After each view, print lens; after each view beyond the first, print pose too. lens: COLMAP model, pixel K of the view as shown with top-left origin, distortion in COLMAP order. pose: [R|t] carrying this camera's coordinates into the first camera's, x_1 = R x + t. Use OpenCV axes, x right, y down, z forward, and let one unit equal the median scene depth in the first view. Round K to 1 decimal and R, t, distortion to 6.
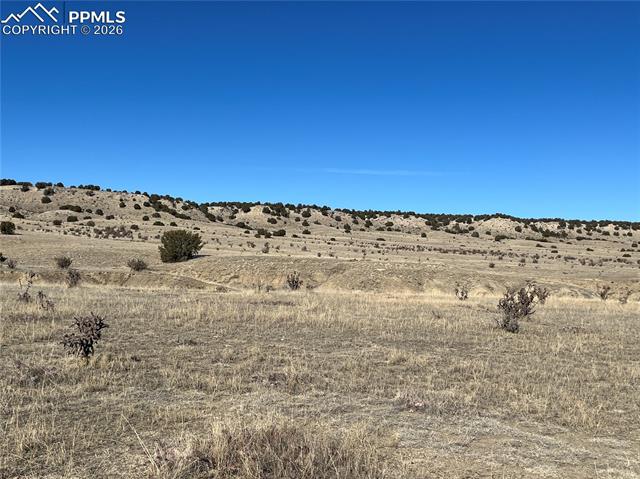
lens RADIAL K [[745.7, 0, 317.2], [0, 745.7, 257.5], [0, 0, 1]] dist [0.012818, 0.000000]
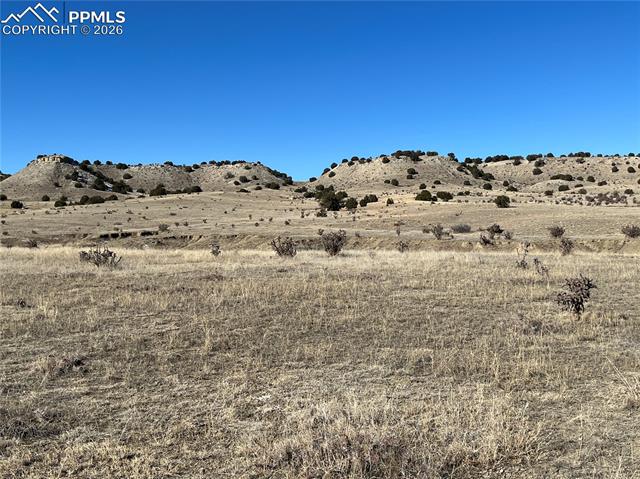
lens RADIAL K [[745.7, 0, 319.9], [0, 745.7, 239.2], [0, 0, 1]] dist [0.012818, 0.000000]
pose [[0.804364, -0.035912, -0.593051, 0.067668], [0.045928, 0.998943, 0.001802, -0.000709], [0.592359, -0.028687, 0.805163, -0.184175]]
